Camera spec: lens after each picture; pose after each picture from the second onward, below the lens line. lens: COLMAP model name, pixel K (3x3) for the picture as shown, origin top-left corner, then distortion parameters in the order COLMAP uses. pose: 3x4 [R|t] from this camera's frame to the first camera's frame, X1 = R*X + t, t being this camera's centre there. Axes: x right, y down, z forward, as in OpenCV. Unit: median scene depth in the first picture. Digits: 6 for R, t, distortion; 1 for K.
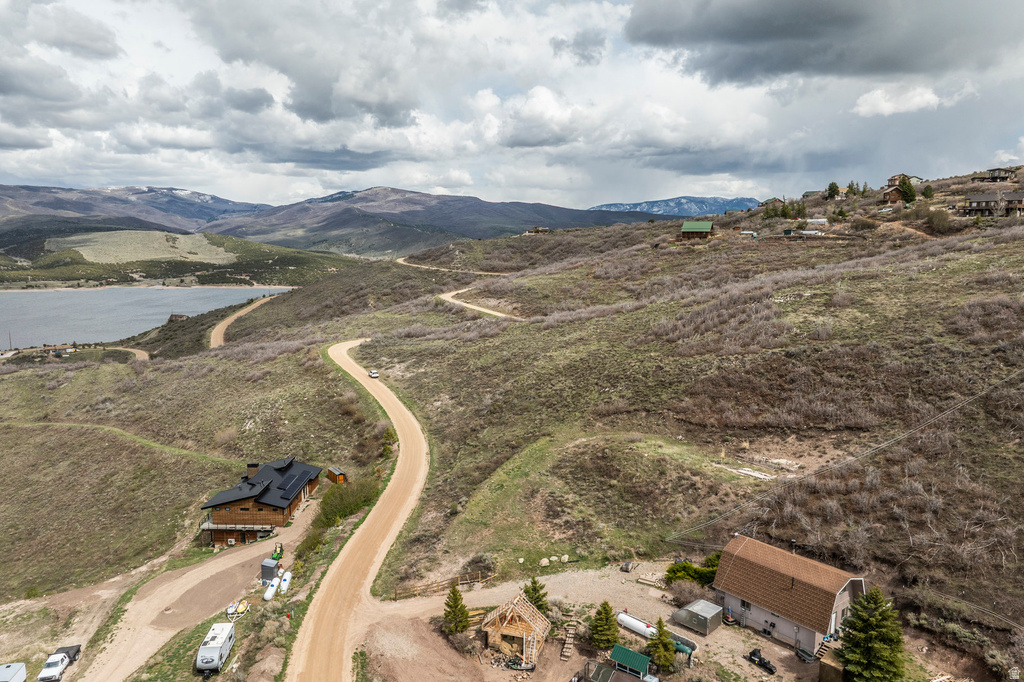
lens RADIAL K [[725.0, 0, 513.0], [0, 725.0, 336.6], [0, 0, 1]] dist [-0.045317, 0.011113]
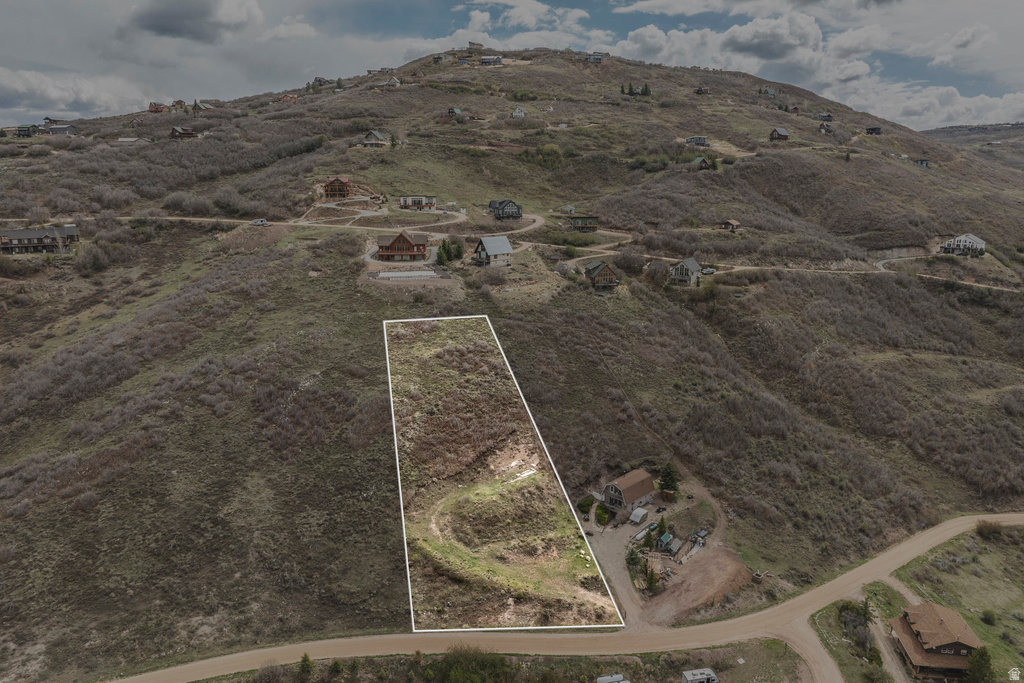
lens RADIAL K [[725.0, 0, 515.6], [0, 725.0, 337.4], [0, 0, 1]] dist [-0.045317, 0.011113]
pose [[-0.123332, -0.232100, 0.964841, -0.240054], [0.129368, 0.960207, 0.247522, -0.106565], [-0.983897, 0.155347, -0.088397, 0.194862]]
